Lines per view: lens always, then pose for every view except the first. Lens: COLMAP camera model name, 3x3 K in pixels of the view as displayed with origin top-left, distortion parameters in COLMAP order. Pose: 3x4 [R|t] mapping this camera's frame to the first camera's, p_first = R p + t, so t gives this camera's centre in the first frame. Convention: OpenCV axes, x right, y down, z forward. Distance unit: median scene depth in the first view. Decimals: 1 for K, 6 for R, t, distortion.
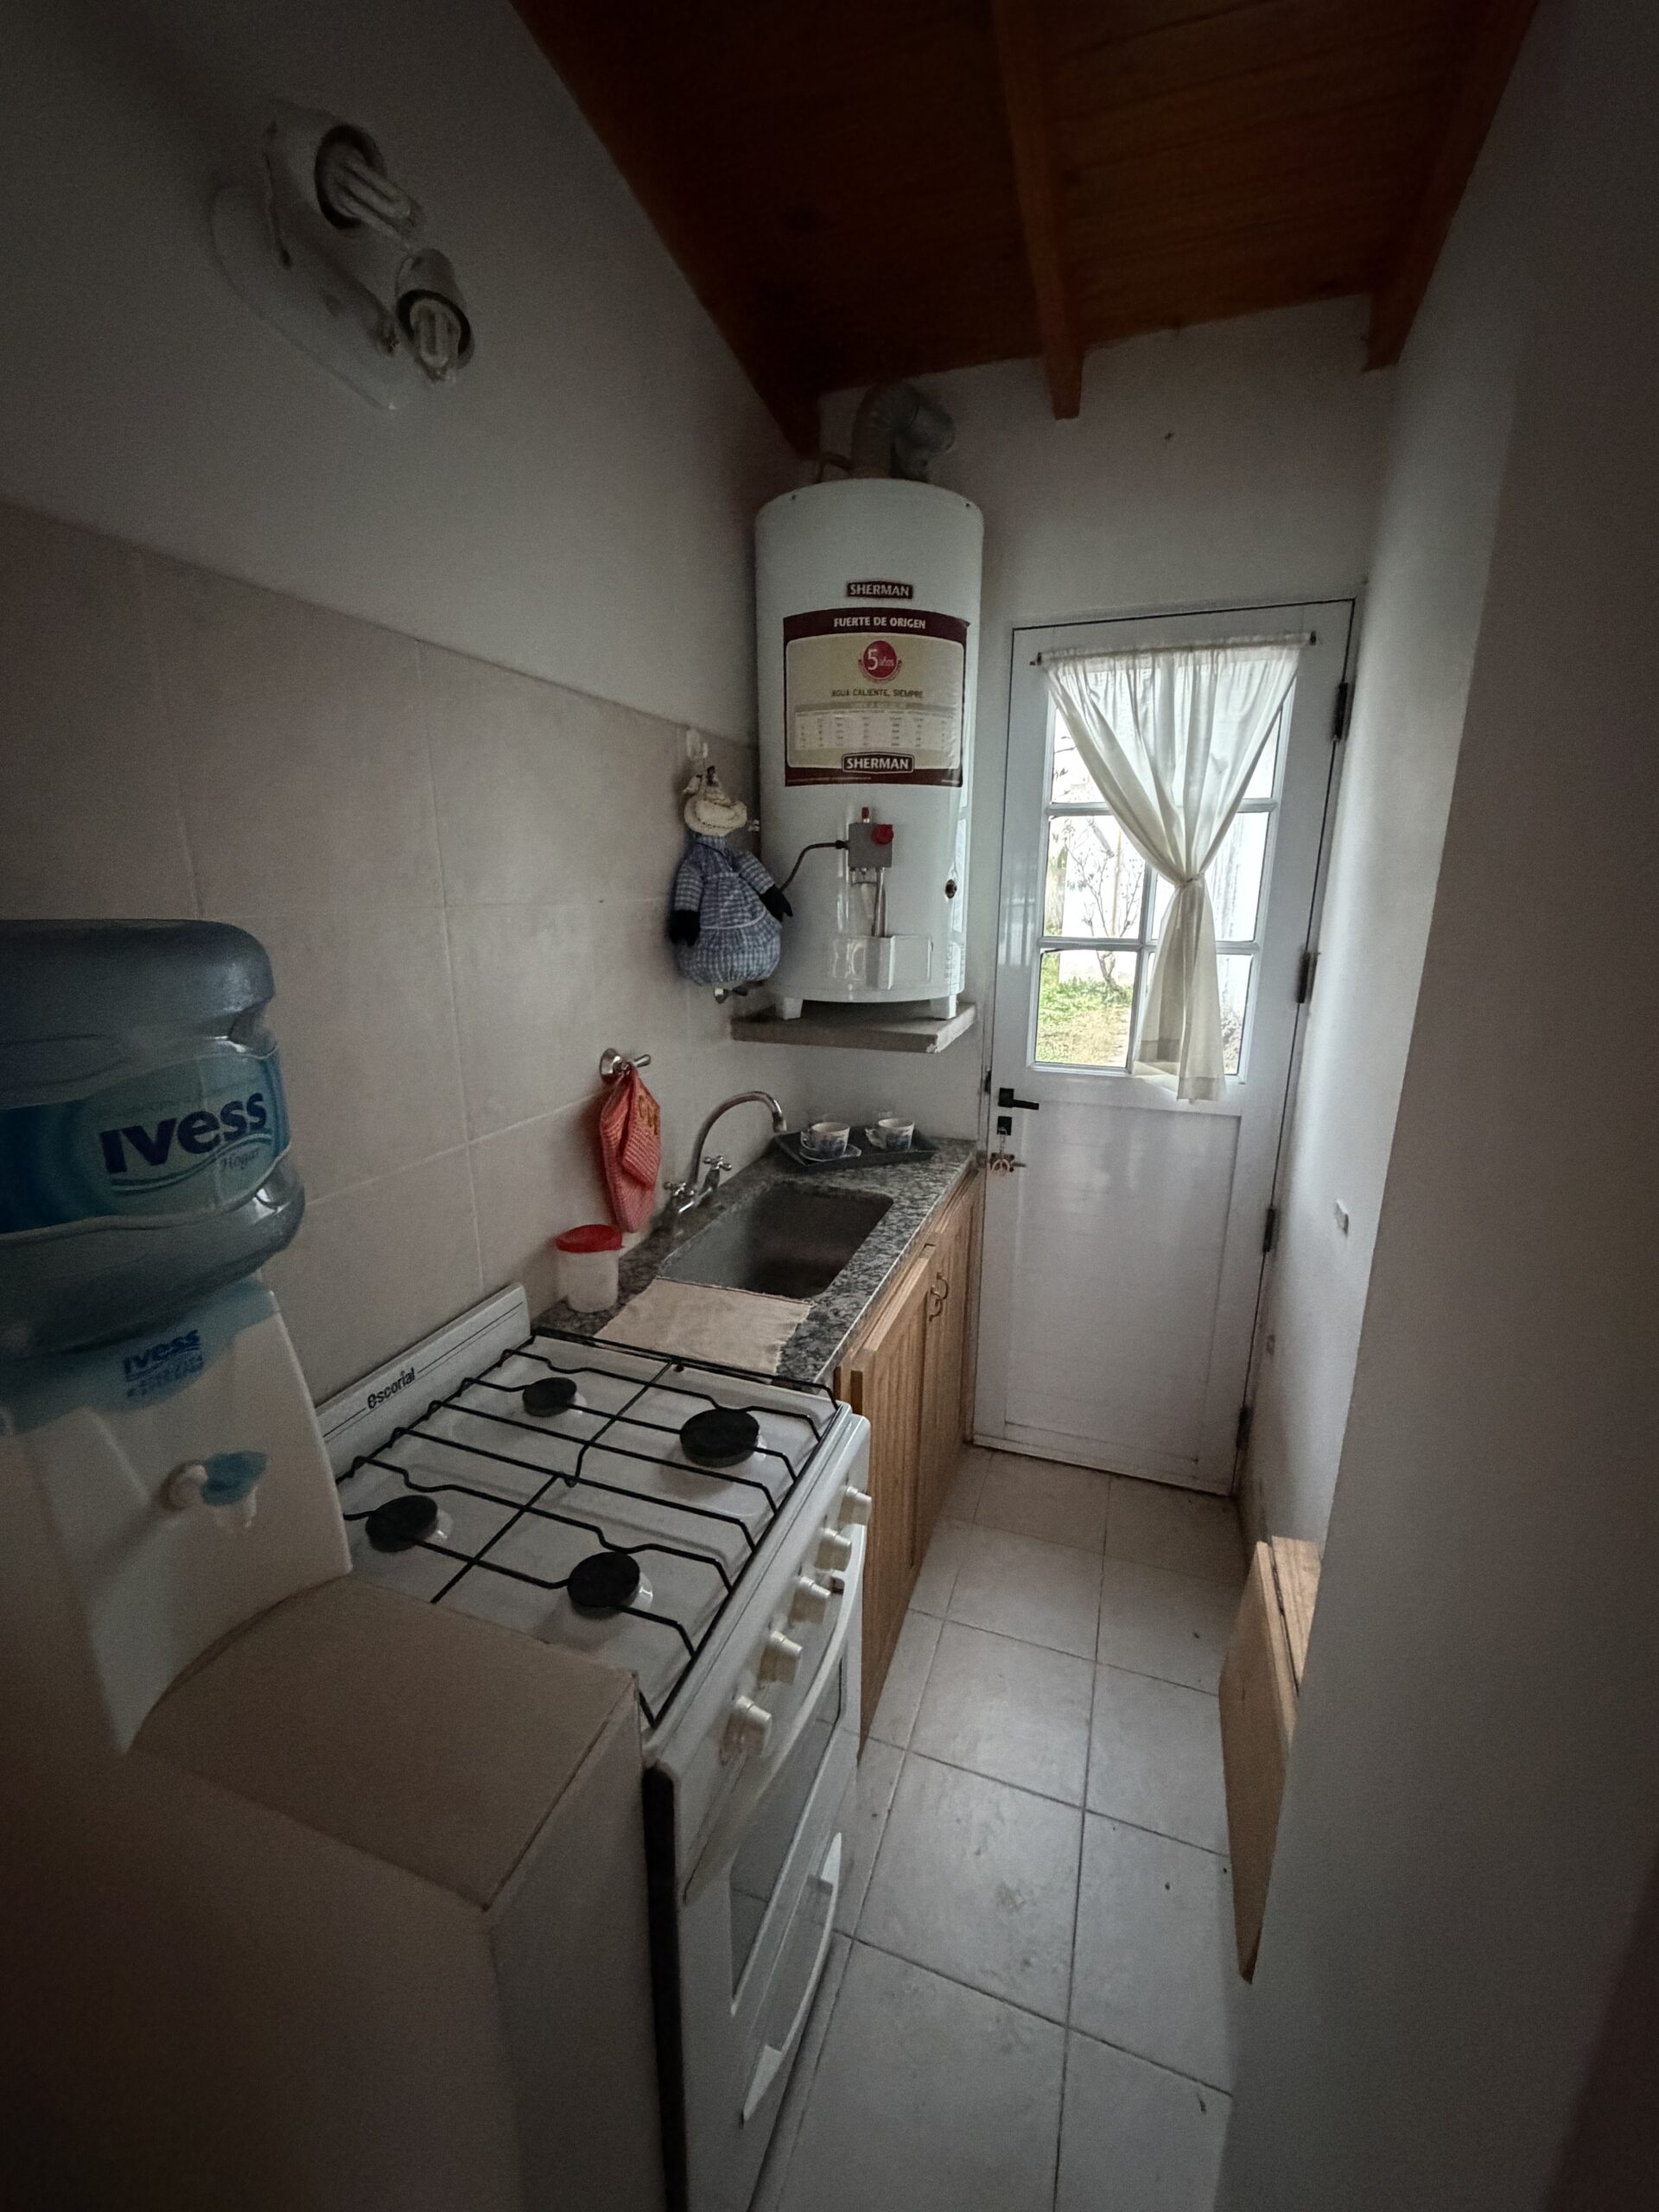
lens RADIAL K [[881.2, 0, 830.0], [0, 881.2, 1102.8], [0, 0, 1]] dist [-0.000307, -0.000673]
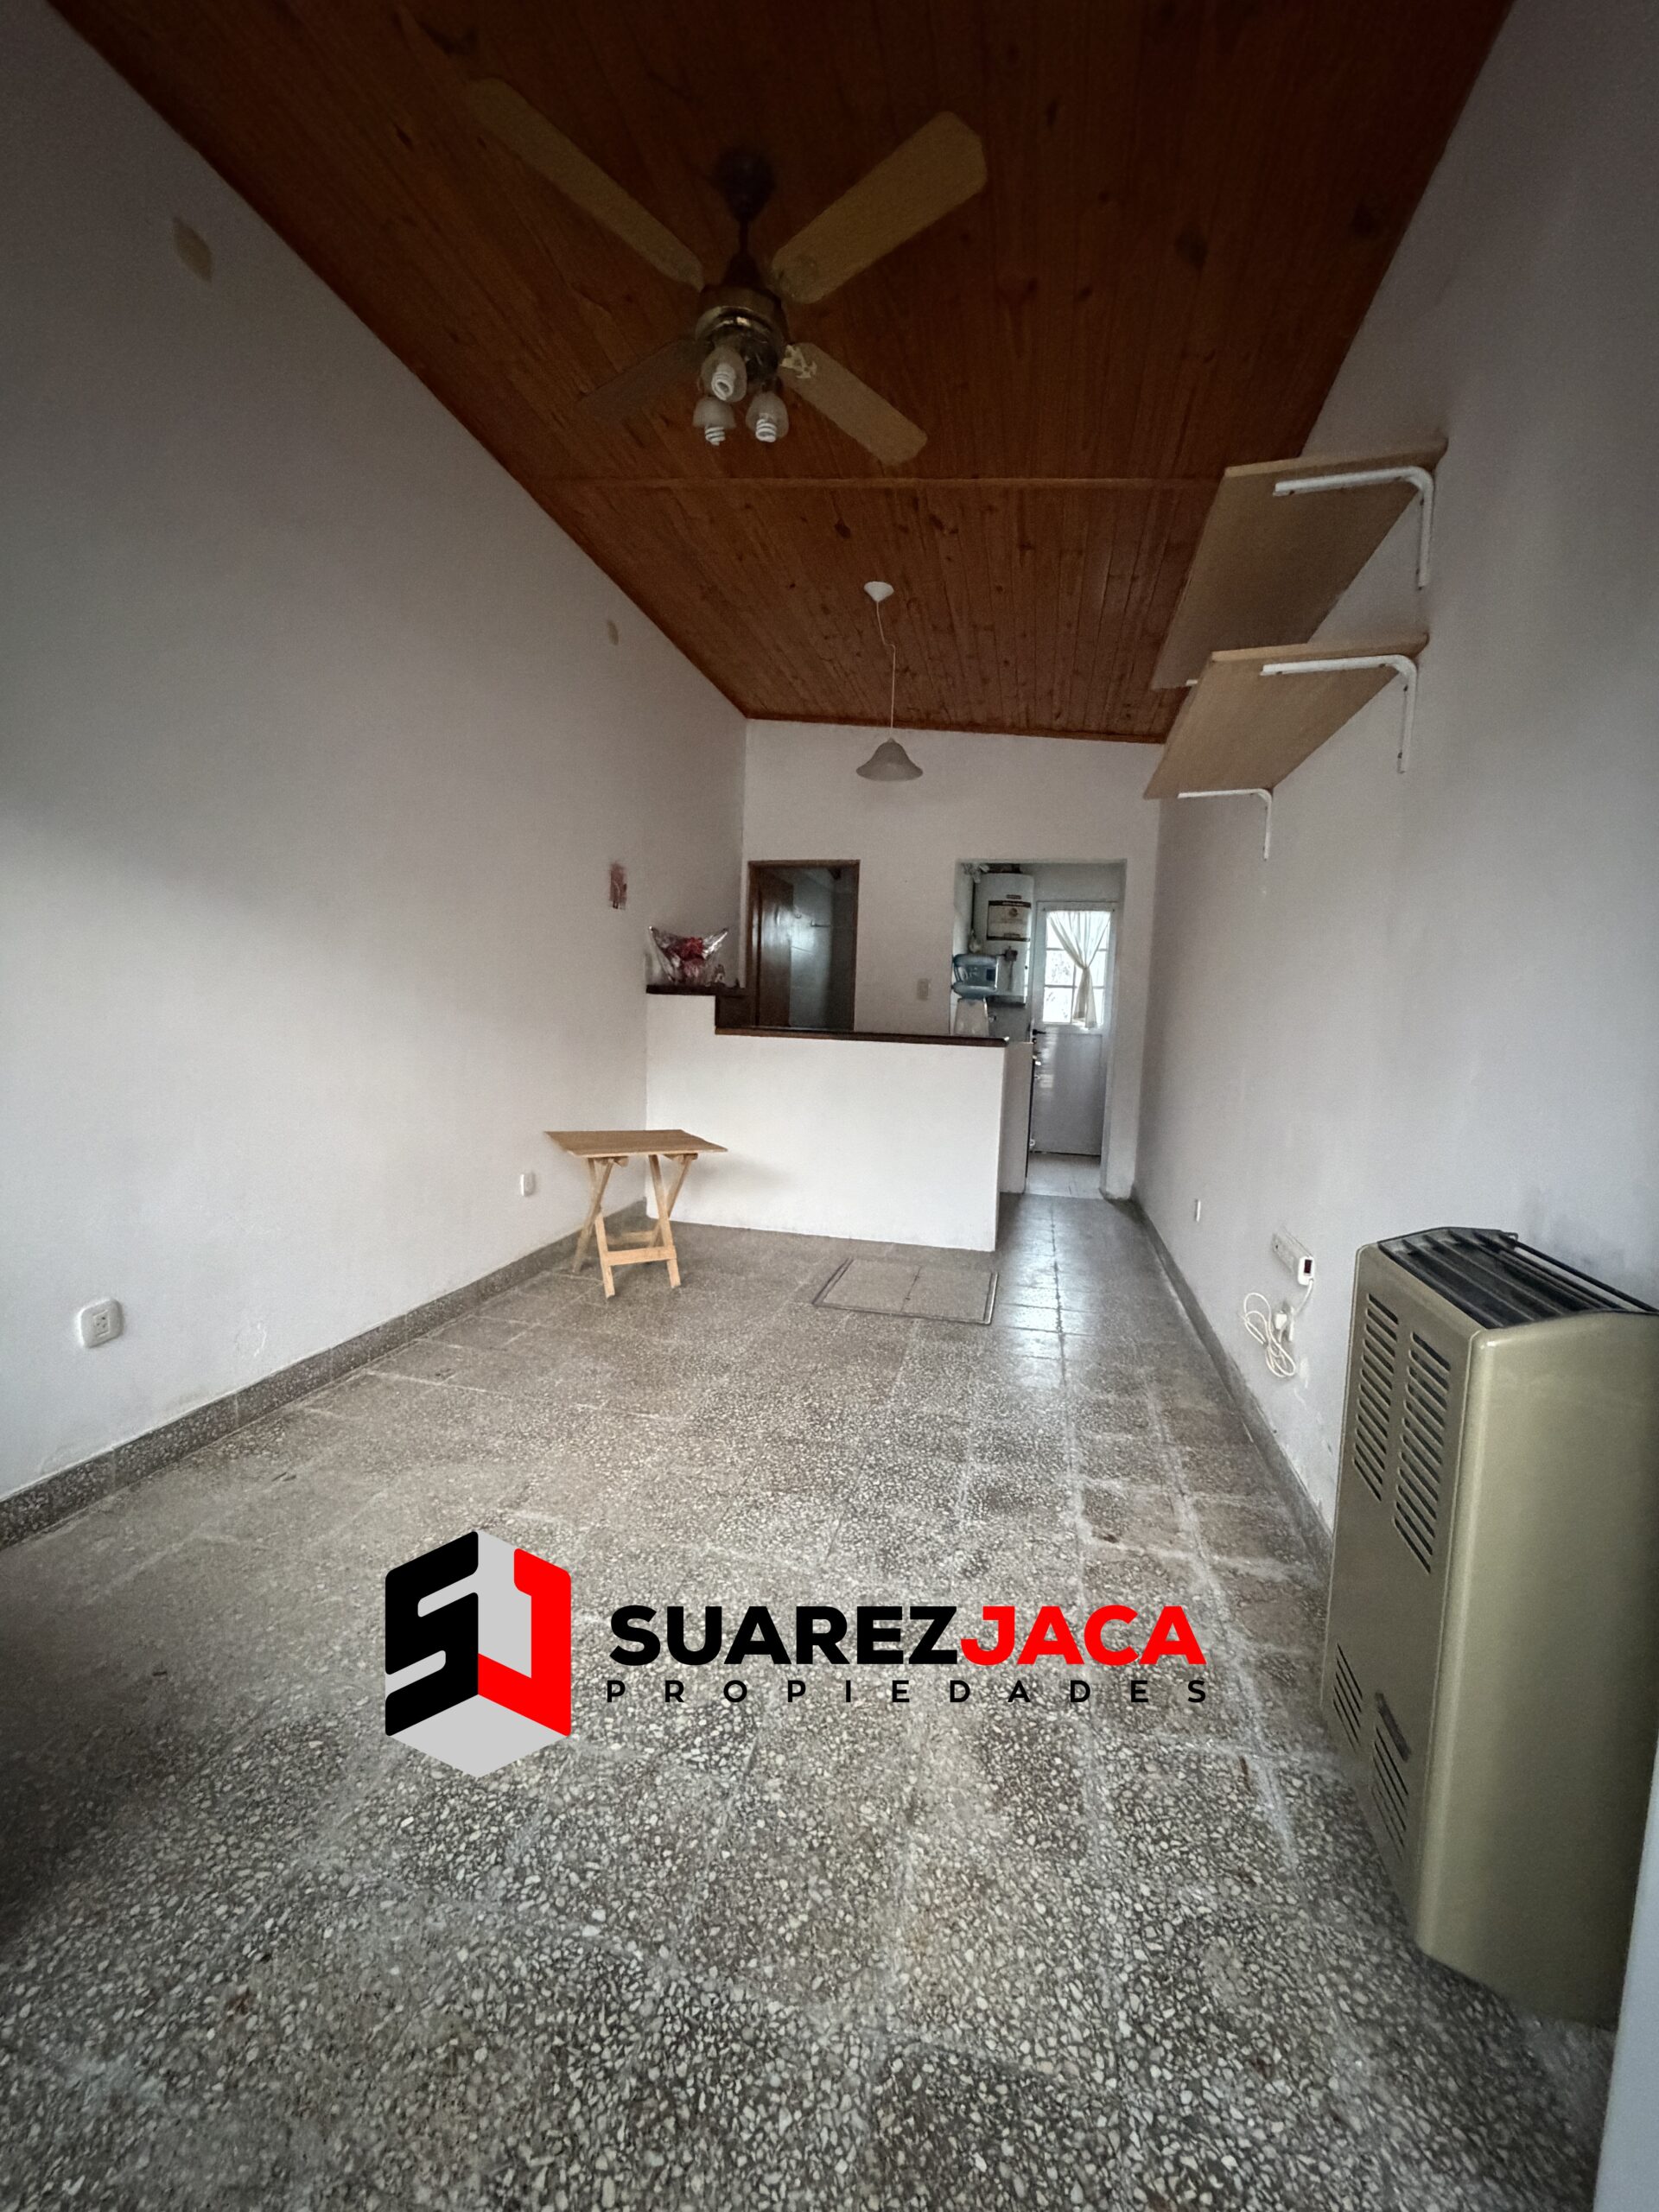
lens RADIAL K [[881.2, 0, 826.9], [0, 881.2, 1104.8], [0, 0, 1]] dist [-0.000307, -0.000673]
pose [[0.992119, 0.013039, 0.124616, -1.127447], [0.004028, 0.990738, -0.135728, 0.813625], [-0.125232, 0.135160, 0.982878, -2.427994]]
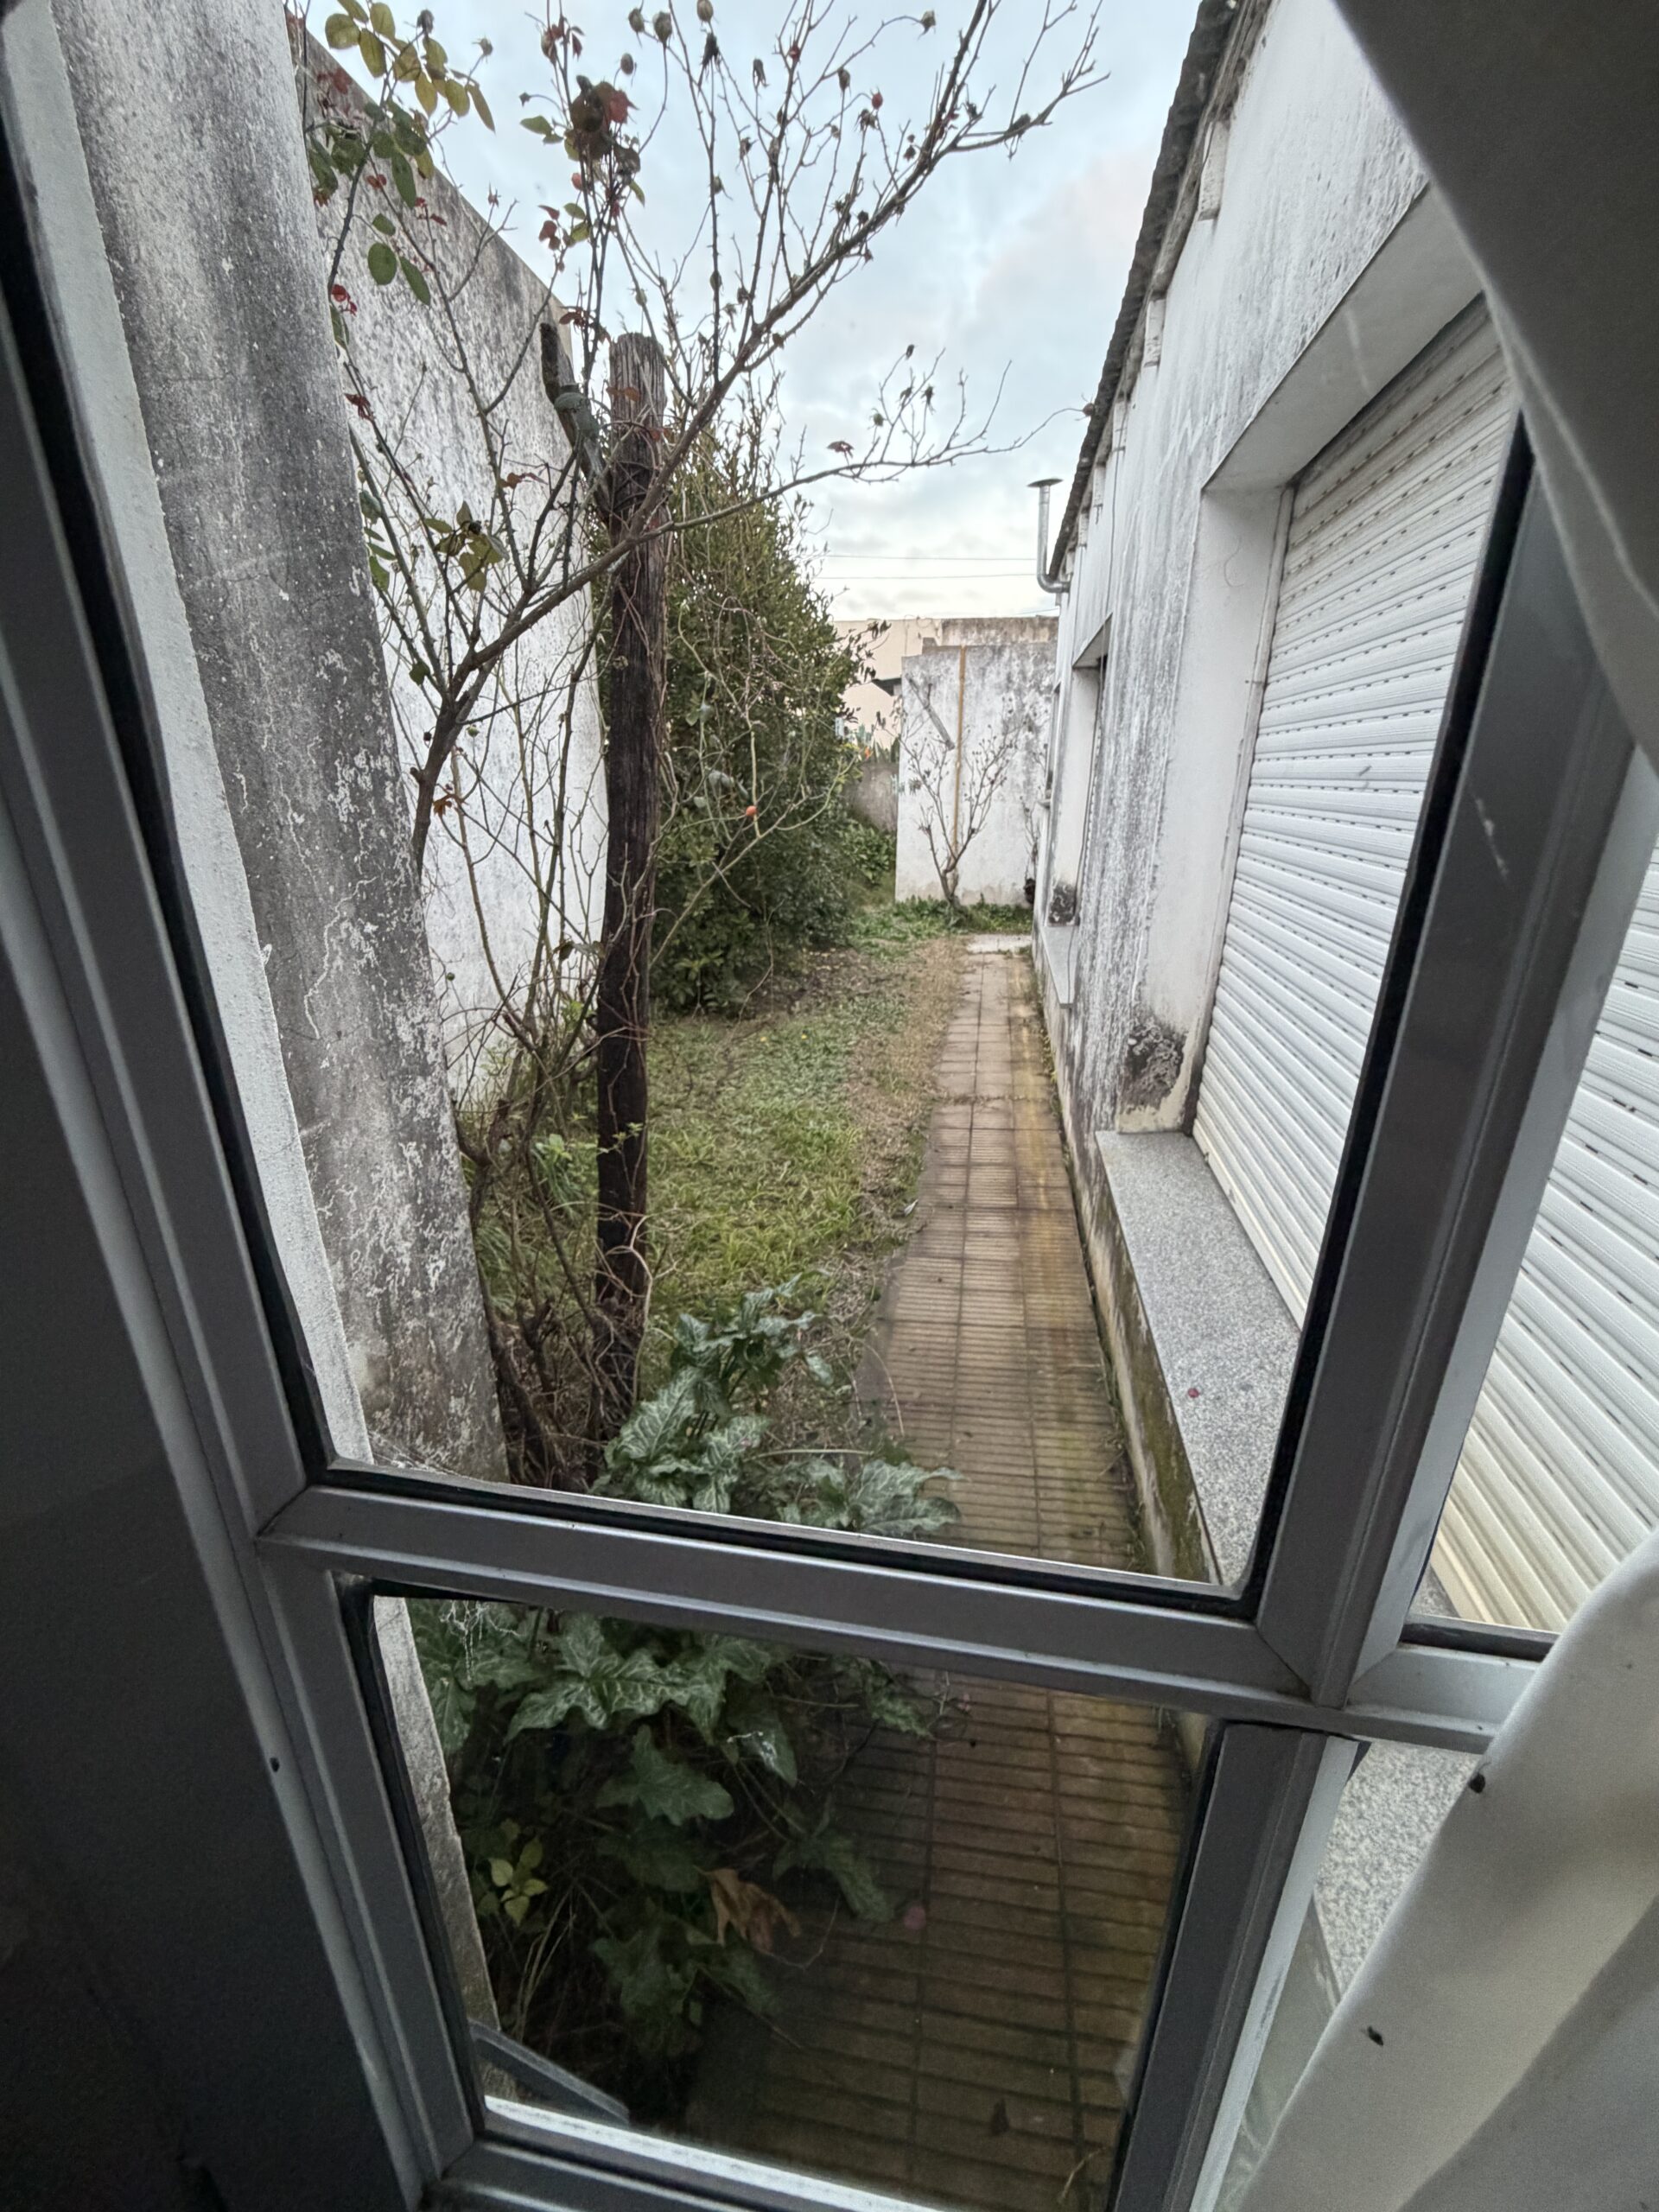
lens RADIAL K [[881.2, 0, 836.2], [0, 881.2, 1099.5], [0, 0, 1]] dist [-0.000307, -0.000673]
pose [[0.983765, -0.059249, 0.169401, 0.054074], [0.041058, 0.993200, 0.108939, -0.046857], [-0.174704, -0.100215, 0.979508, 0.177122]]
